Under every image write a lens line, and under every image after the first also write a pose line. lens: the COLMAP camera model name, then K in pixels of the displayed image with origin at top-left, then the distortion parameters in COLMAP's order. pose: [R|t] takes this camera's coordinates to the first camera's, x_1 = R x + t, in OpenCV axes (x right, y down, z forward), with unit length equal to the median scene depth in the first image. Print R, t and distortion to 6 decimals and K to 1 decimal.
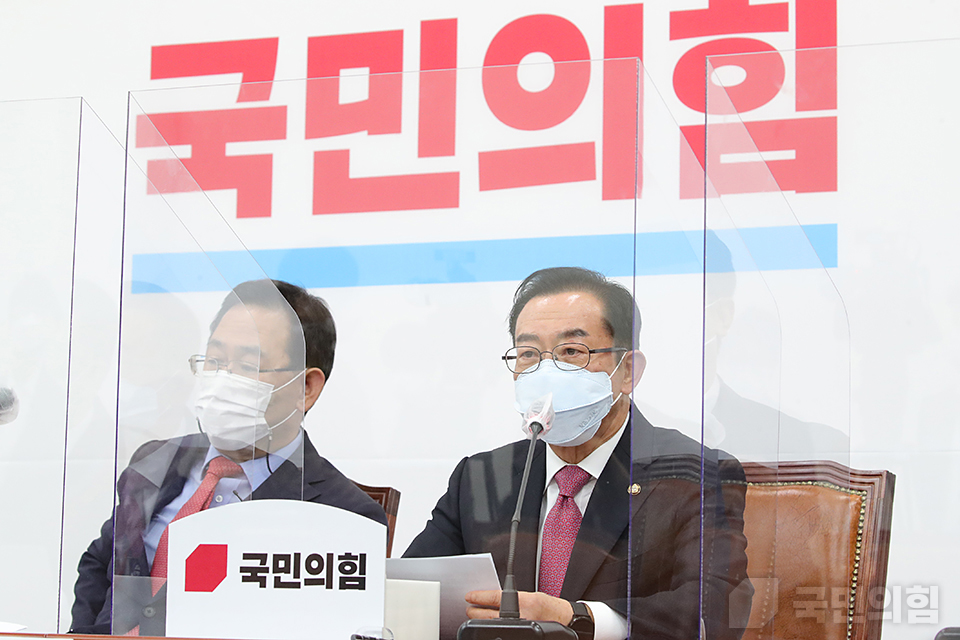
lens RADIAL K [[2997.1, 0, 480.0], [0, 2997.1, 320.0], [0, 0, 1]] dist [-0.062867, -0.143719]
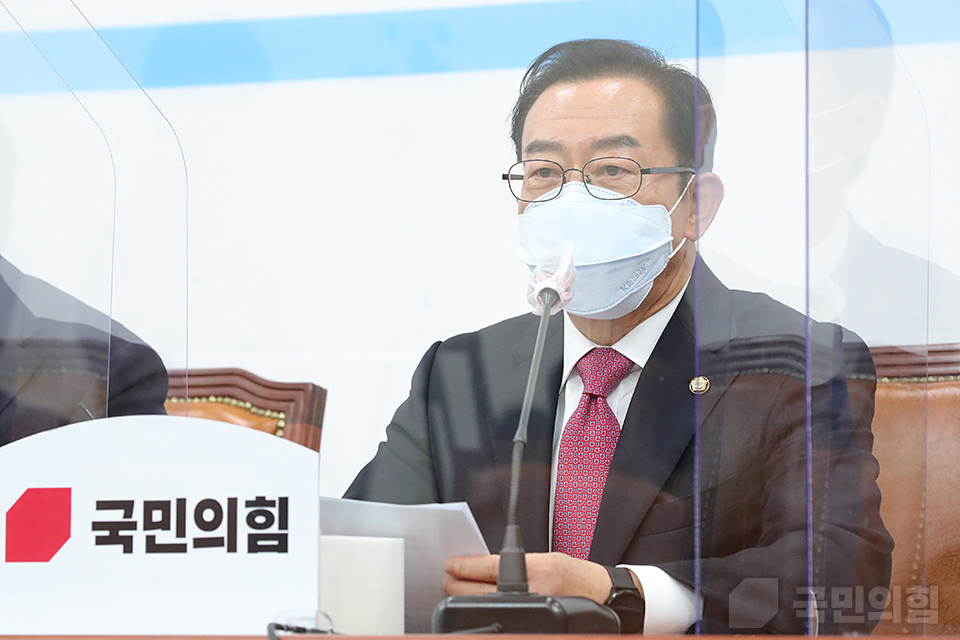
lens RADIAL K [[3563.5, 0, 480.0], [0, 3563.5, 320.0], [0, 0, 1]] dist [-0.747534, 0.191759]
pose [[0.999843, -0.016031, 0.007592, -0.002076], [0.015692, 0.998962, 0.042752, 0.008220], [-0.008269, -0.042626, 0.999057, 0.243777]]
